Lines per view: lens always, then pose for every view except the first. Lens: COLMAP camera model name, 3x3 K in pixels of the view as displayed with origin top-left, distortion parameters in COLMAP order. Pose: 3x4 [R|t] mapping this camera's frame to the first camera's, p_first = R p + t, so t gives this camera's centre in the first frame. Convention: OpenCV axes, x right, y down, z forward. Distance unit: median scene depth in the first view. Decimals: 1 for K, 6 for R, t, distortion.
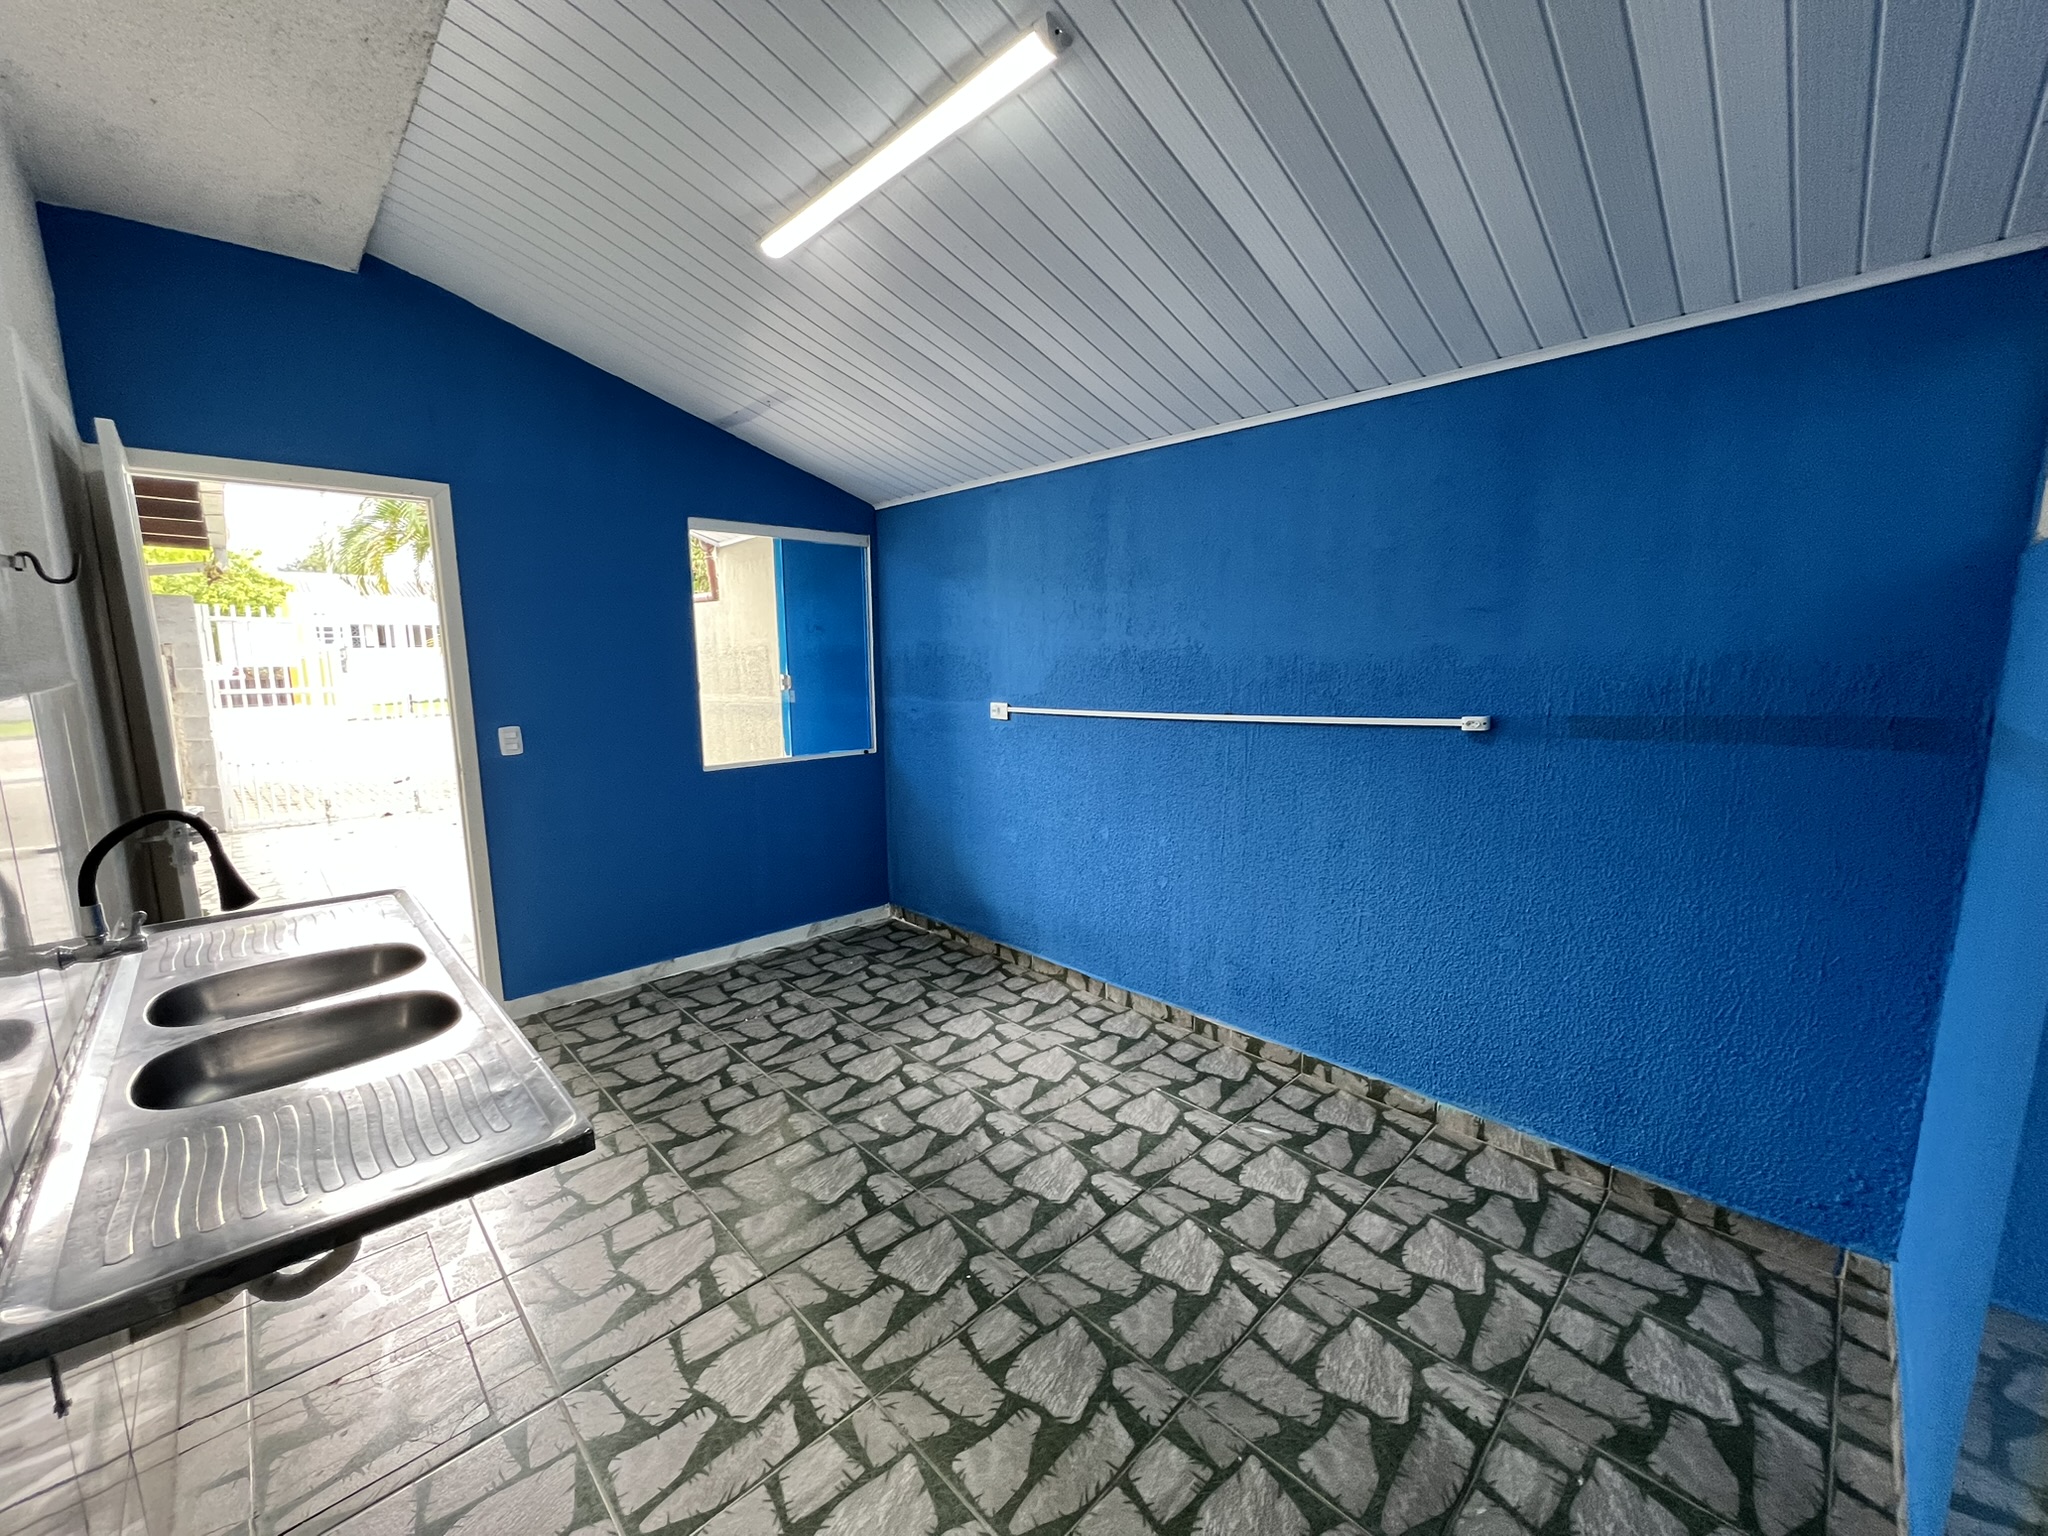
lens RADIAL K [[816.7, 0, 1022.4], [0, 816.7, 767.9], [0, 0, 1]] dist [-0.001215, 0.000264]
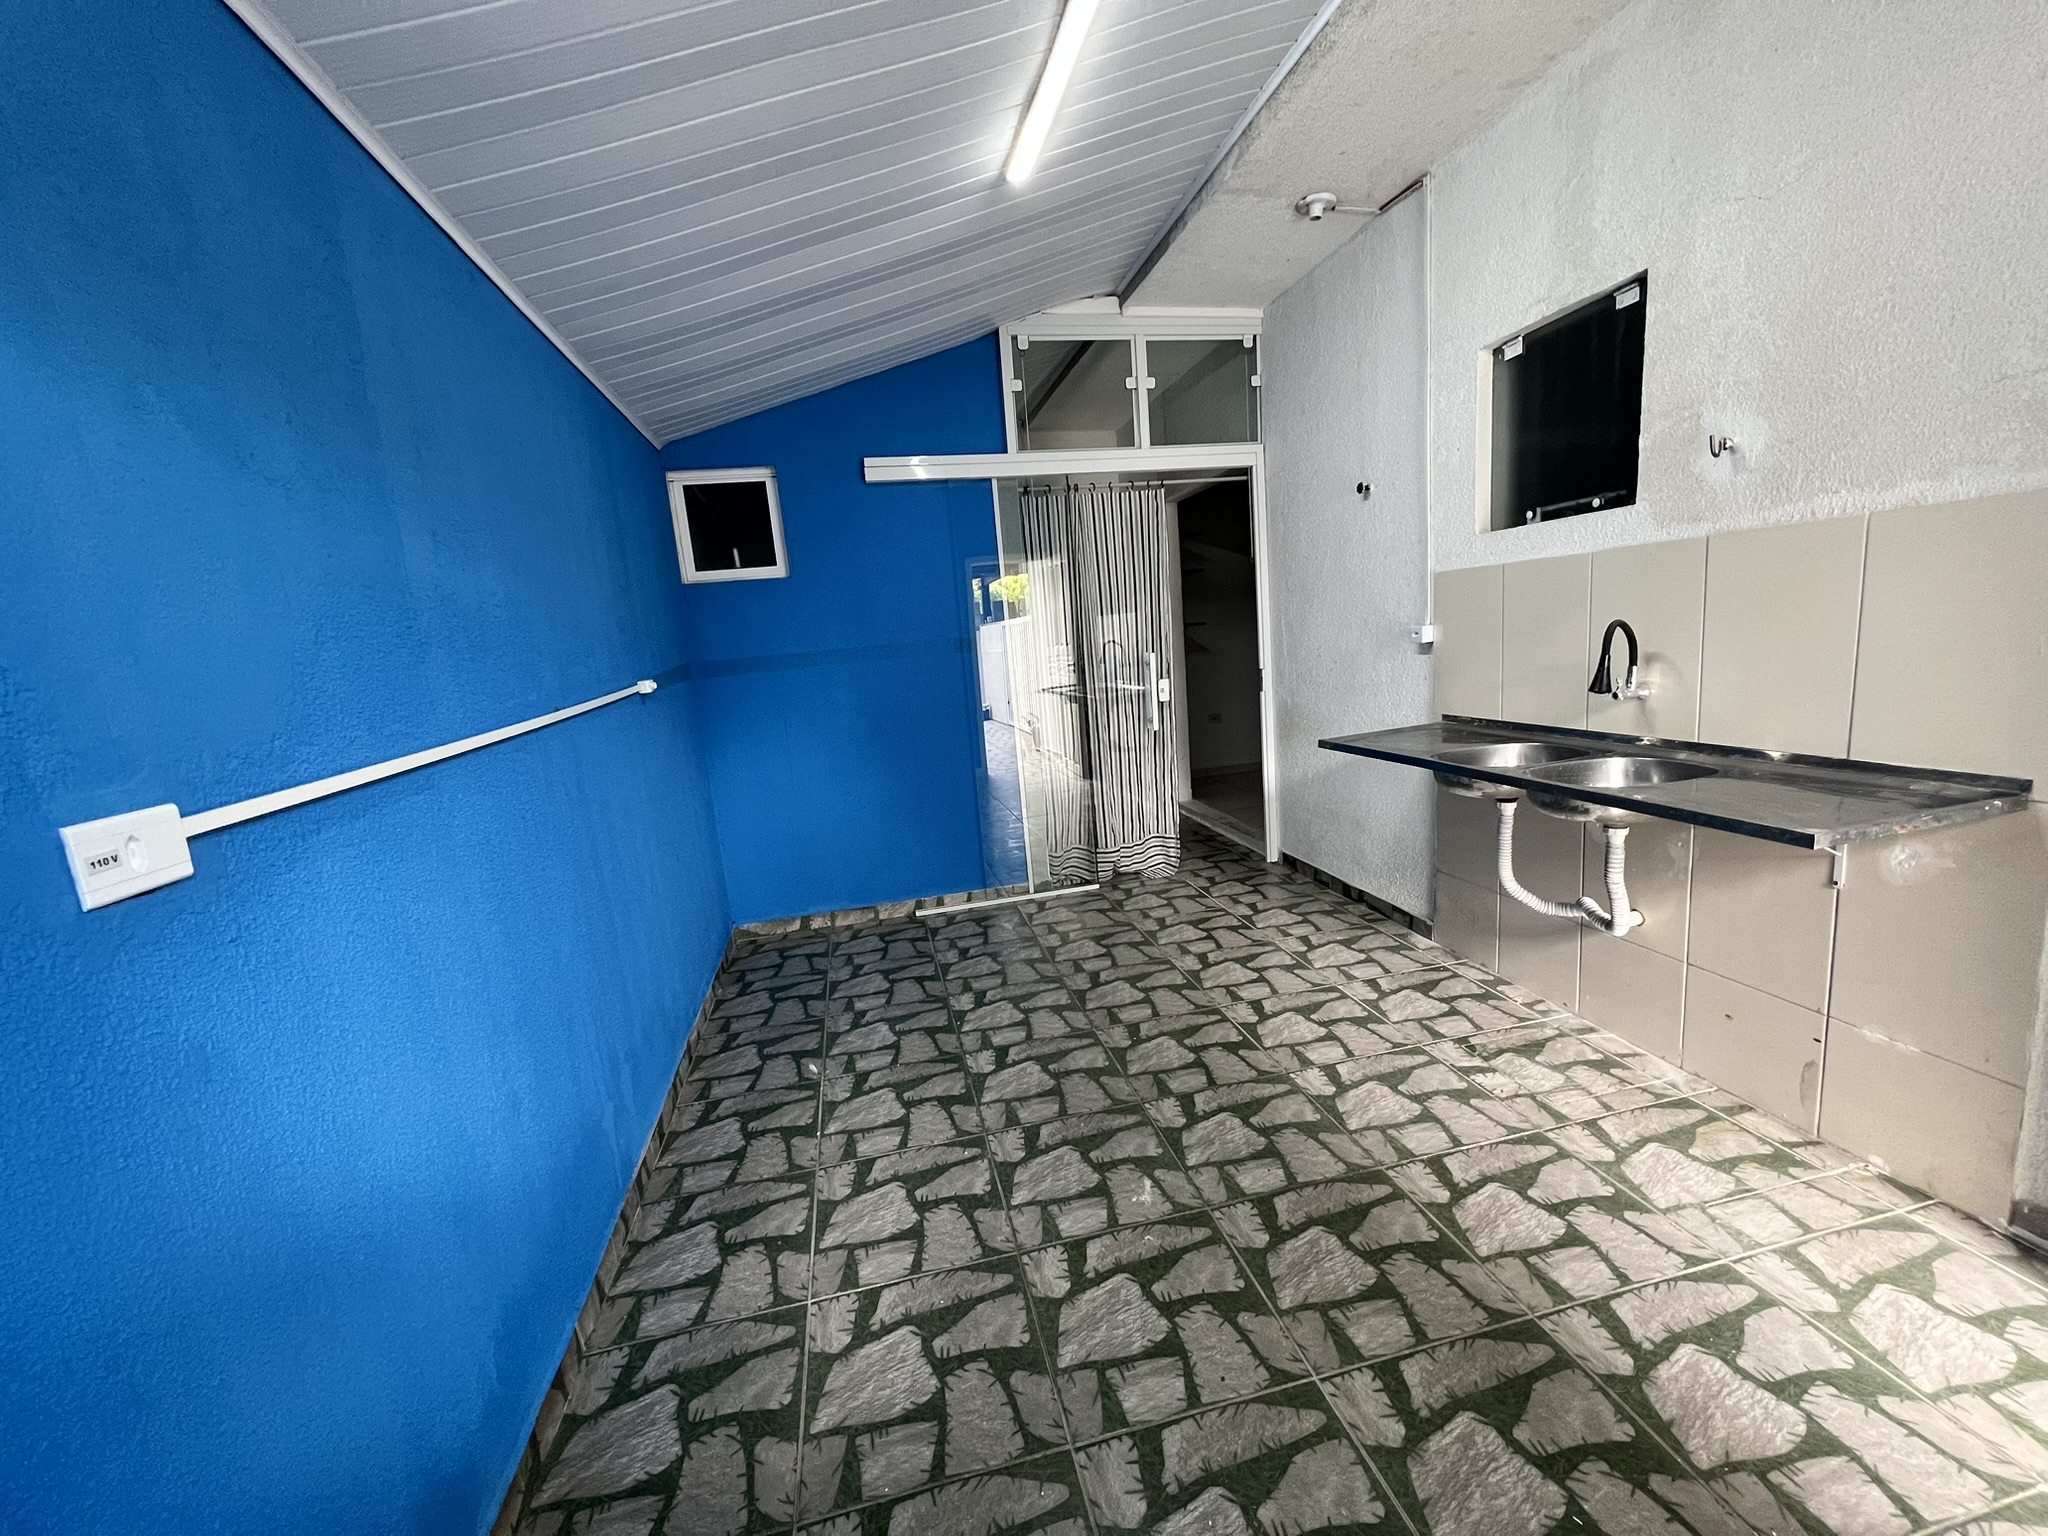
lens RADIAL K [[821.6, 0, 1026.4], [0, 821.6, 768.3], [0, 0, 1]] dist [0.000370, 0.000684]
pose [[-0.845076, -0.007120, 0.534599, -0.481404], [0.167747, 0.945889, 0.277768, -0.161092], [-0.507649, 0.324412, -0.798153, 1.528887]]
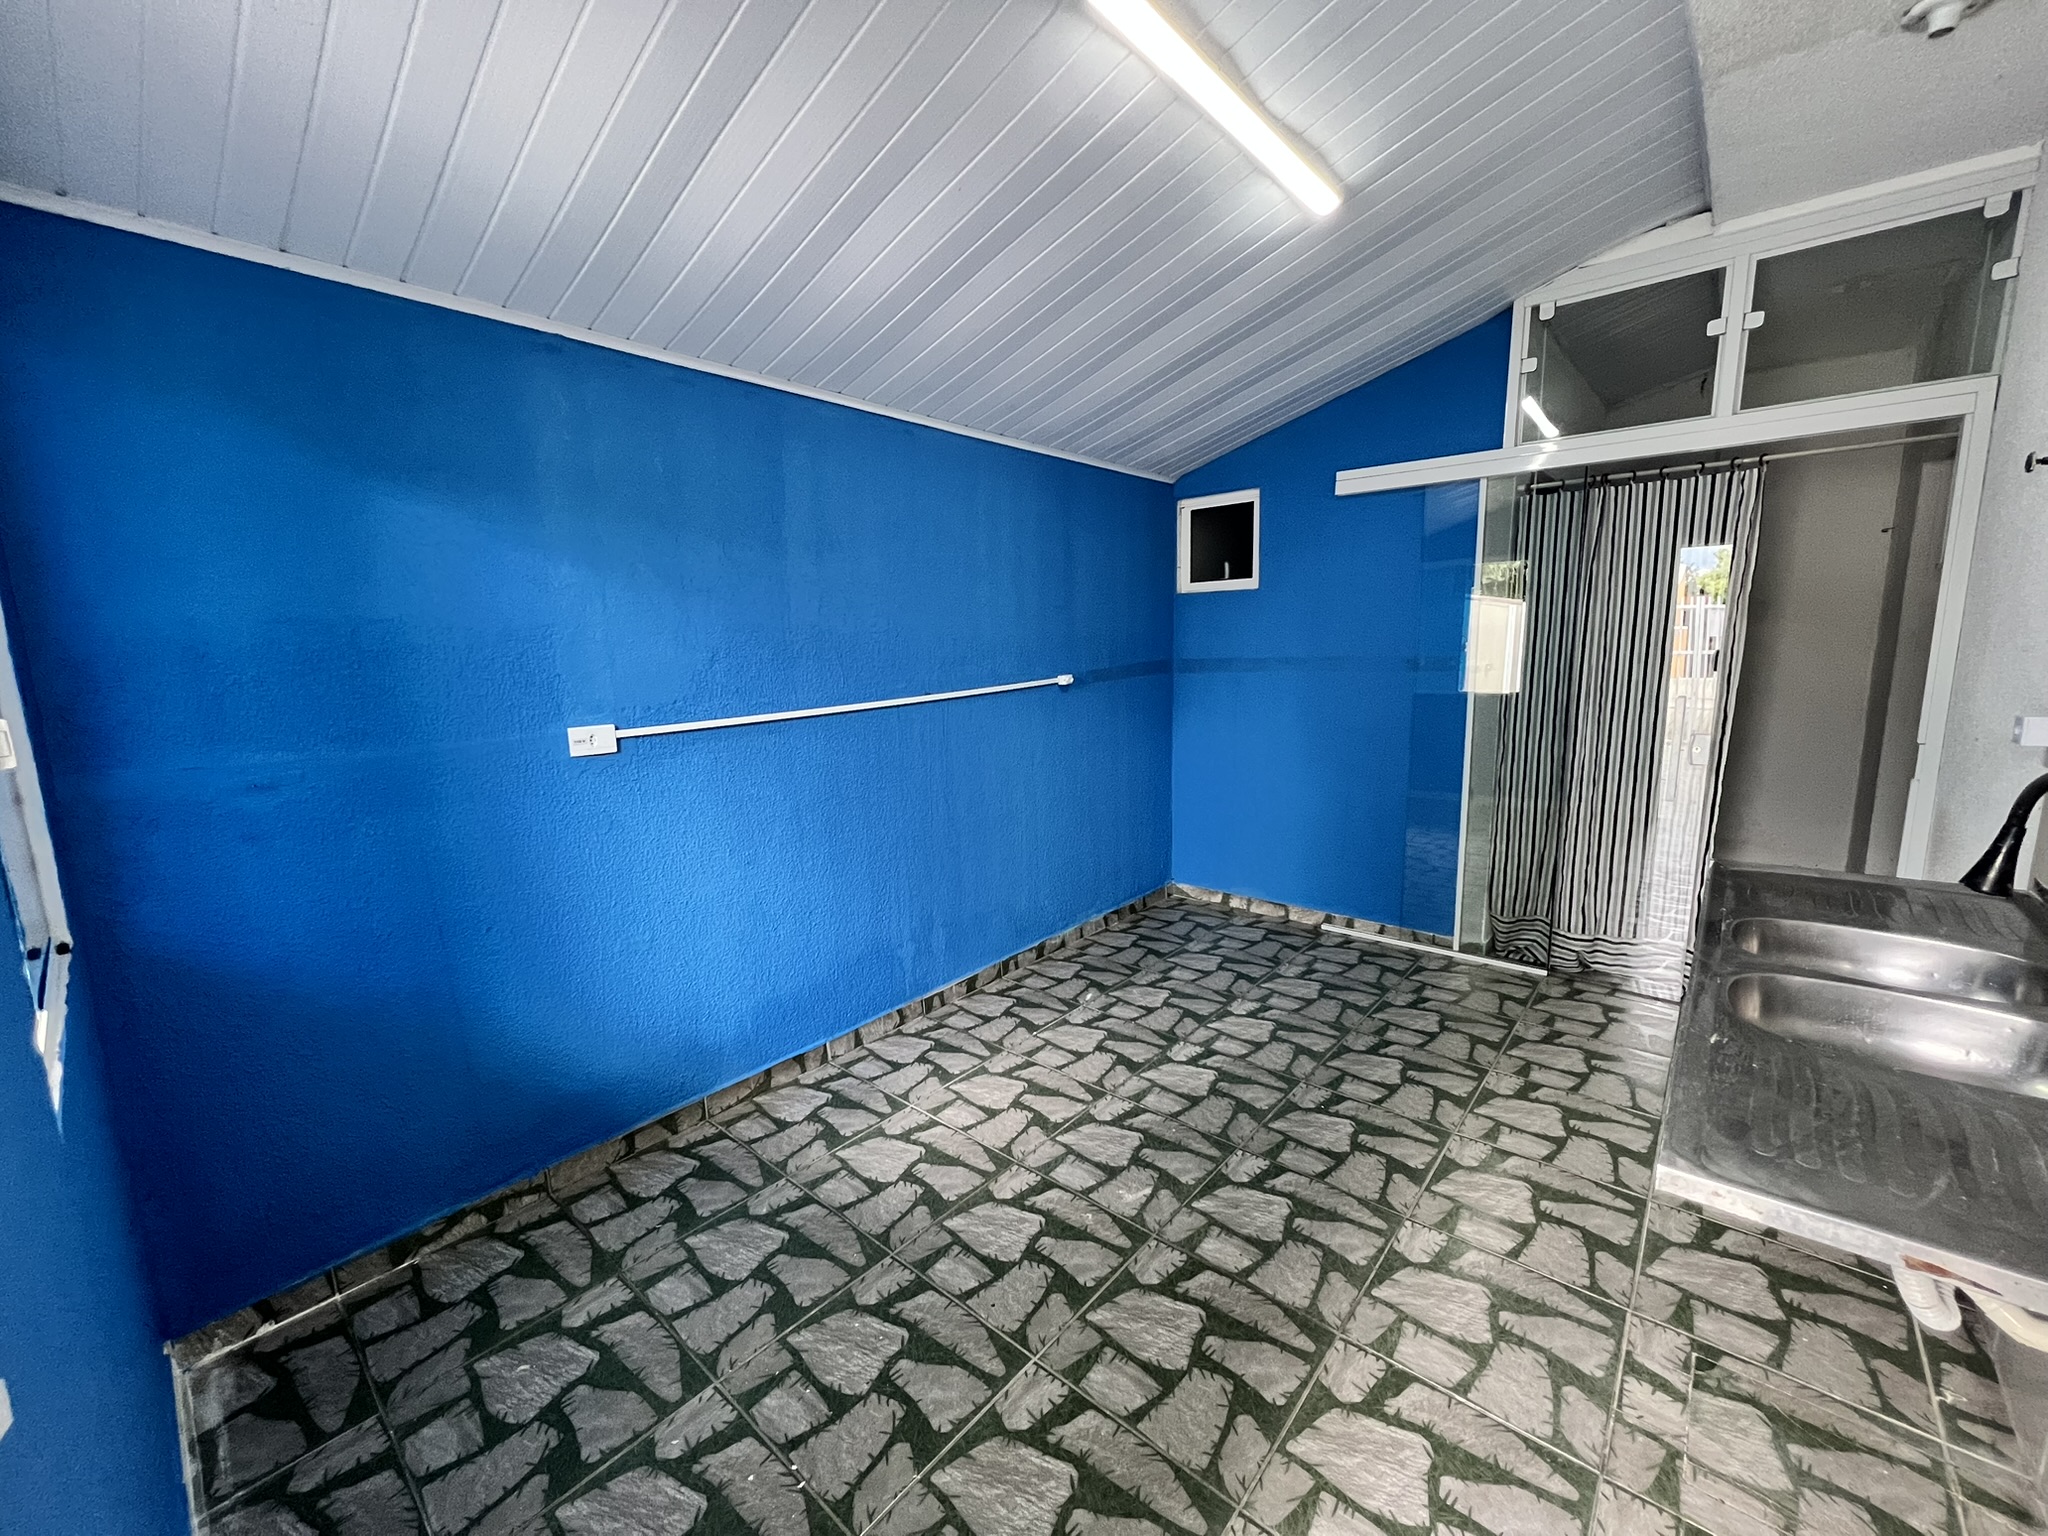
lens RADIAL K [[816.7, 0, 1018.9], [0, 816.7, 770.7], [0, 0, 1]] dist [-0.001215, 0.000264]
pose [[-0.079467, -0.143343, 0.986477, -0.913419], [0.168201, 0.973490, 0.155005, -0.128405], [-0.982544, 0.178244, -0.053250, 1.081657]]
